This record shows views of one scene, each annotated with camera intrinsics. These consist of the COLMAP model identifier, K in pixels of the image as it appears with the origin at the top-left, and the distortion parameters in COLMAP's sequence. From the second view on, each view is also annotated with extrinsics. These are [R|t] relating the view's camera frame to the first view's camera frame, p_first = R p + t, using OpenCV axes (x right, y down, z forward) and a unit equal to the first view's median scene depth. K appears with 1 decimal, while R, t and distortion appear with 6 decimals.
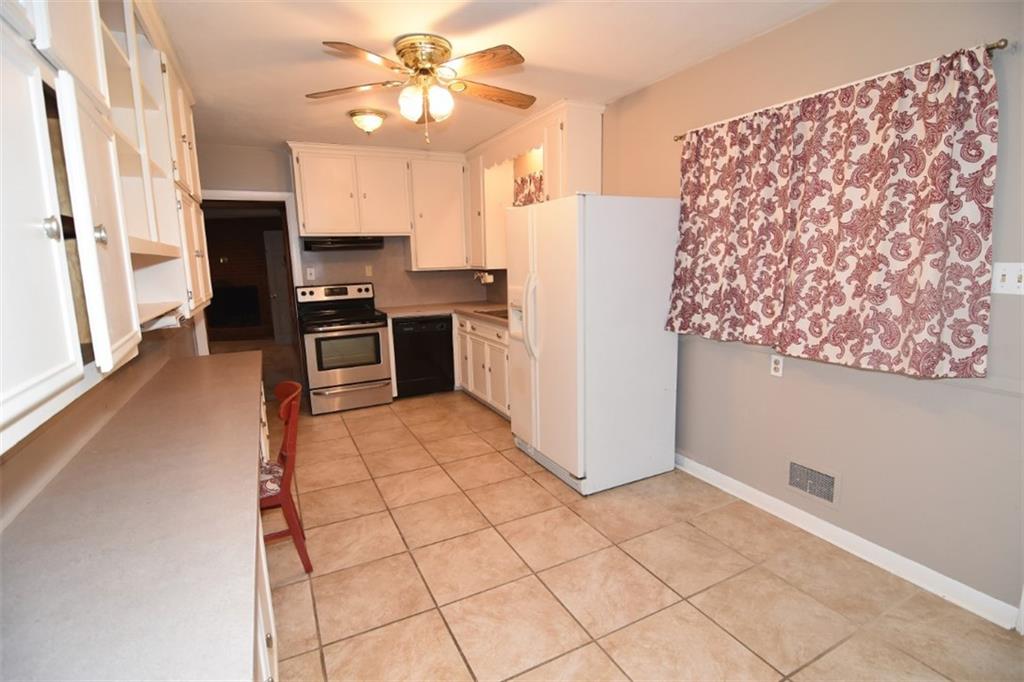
lens RADIAL K [[489.8, 0, 516.6], [0, 489.8, 339.6], [0, 0, 1]] dist [-0.010388, -0.007387]
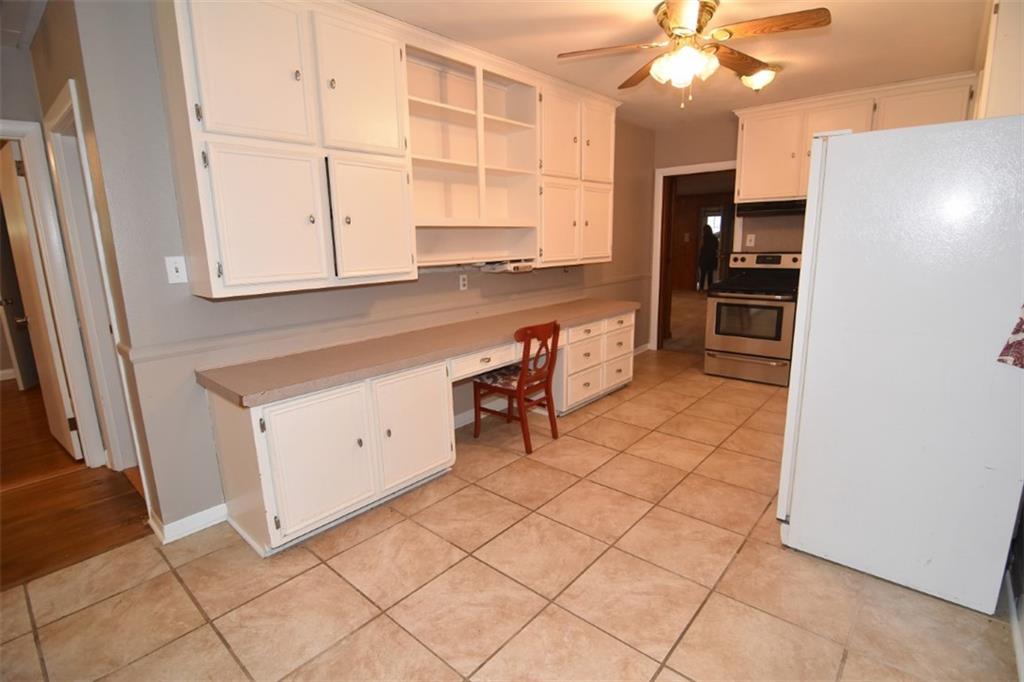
lens RADIAL K [[489.8, 0, 513.0], [0, 489.8, 338.9], [0, 0, 1]] dist [-0.010388, -0.007387]
pose [[0.369277, 0.206111, -0.906175, 0.563171], [-0.140821, 0.976246, 0.164663, -0.053448], [0.918588, 0.066802, 0.389530, 0.281317]]
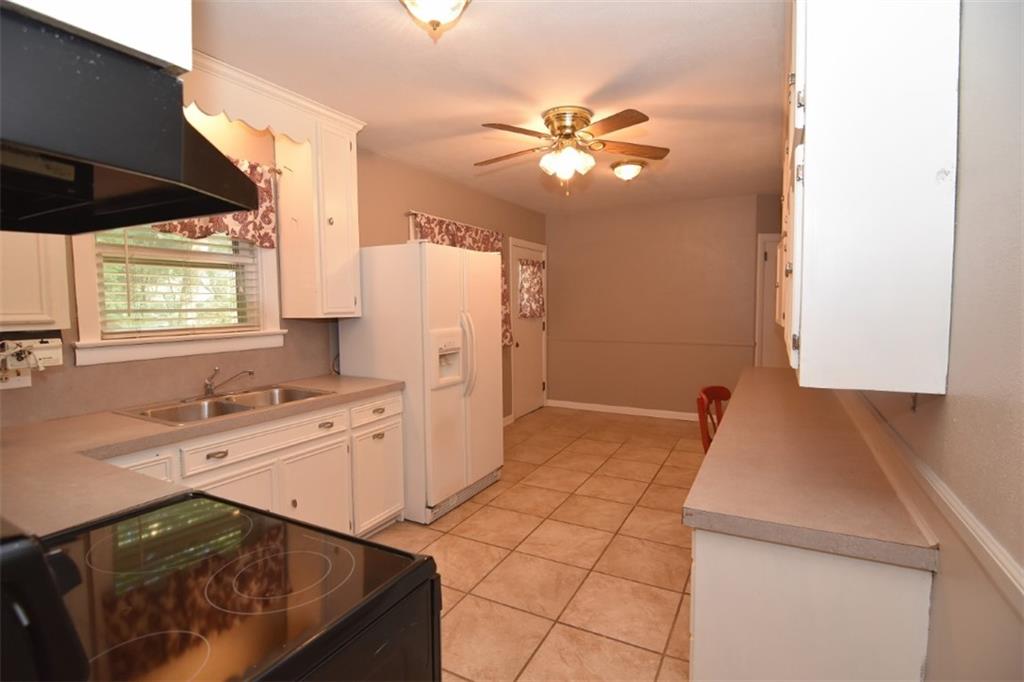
lens RADIAL K [[489.8, 0, 515.6], [0, 489.8, 337.2], [0, 0, 1]] dist [-0.010388, -0.007387]
pose [[-0.575428, -0.025753, 0.817447, -0.887756], [0.158383, 0.977074, 0.142273, -0.216834], [-0.802370, 0.211338, -0.558157, 1.513321]]
